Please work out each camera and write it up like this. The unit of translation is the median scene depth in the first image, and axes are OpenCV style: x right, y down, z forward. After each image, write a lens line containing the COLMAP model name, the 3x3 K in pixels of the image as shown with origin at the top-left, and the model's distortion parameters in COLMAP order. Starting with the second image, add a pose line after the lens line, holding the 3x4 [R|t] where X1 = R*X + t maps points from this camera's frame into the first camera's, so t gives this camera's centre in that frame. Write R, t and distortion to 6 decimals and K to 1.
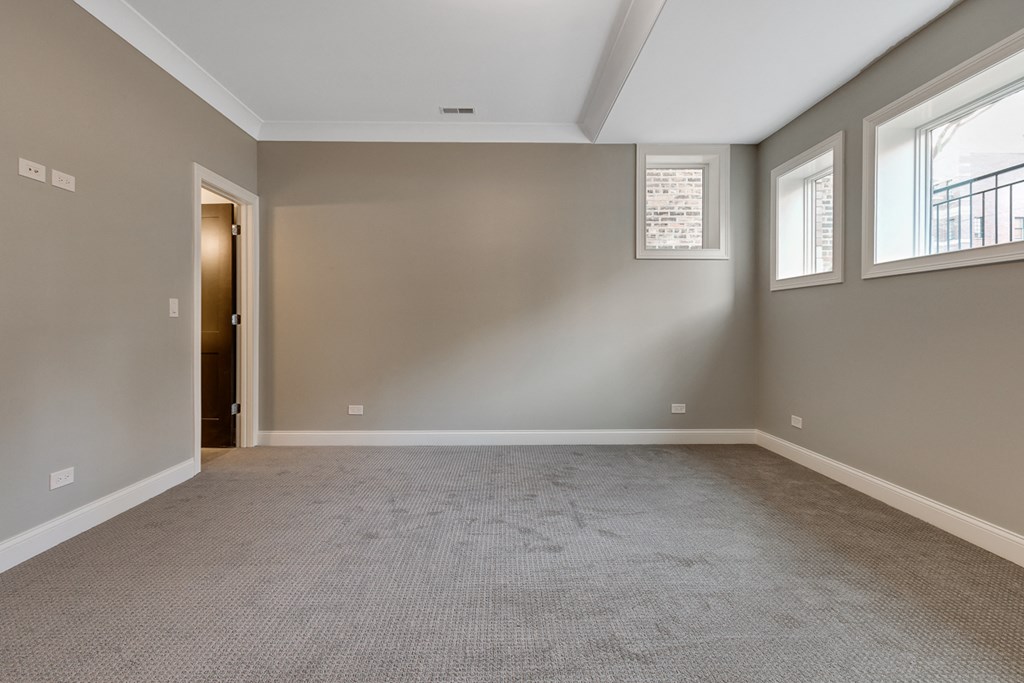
lens RADIAL K [[472.8, 0, 514.1], [0, 472.8, 325.8], [0, 0, 1]] dist [0.000418, 0.000119]
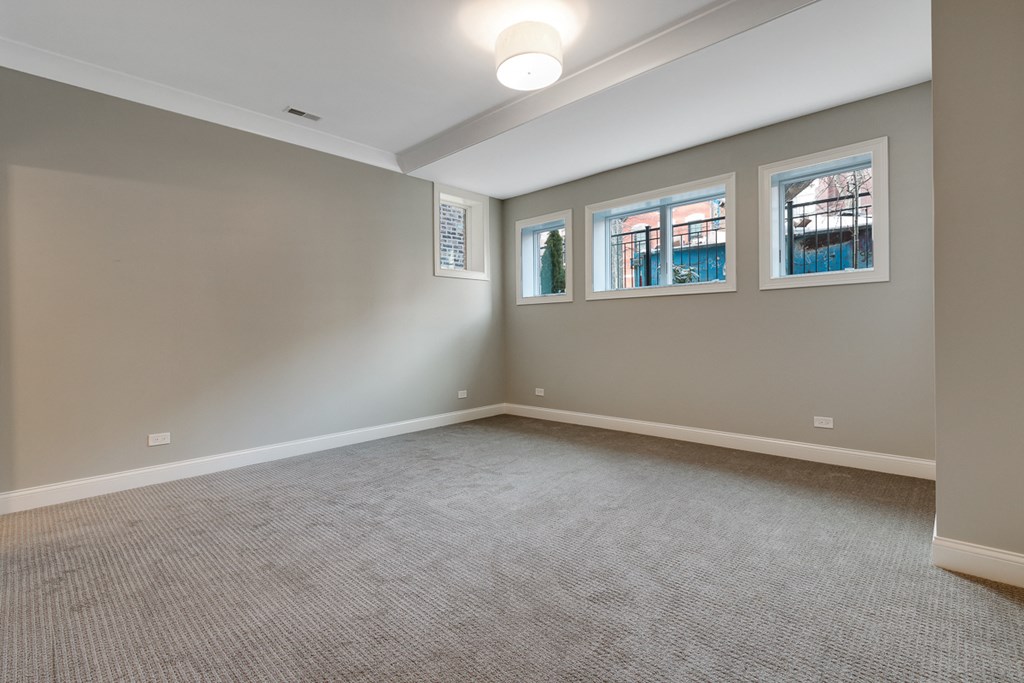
lens RADIAL K [[472.8, 0, 514.1], [0, 472.8, 325.8], [0, 0, 1]] dist [0.000418, 0.000119]
pose [[0.697212, -0.005713, 0.716842, -0.692985], [0.016753, 0.999825, -0.008327, 0.003480], [-0.716669, 0.017815, 0.697186, 0.002634]]
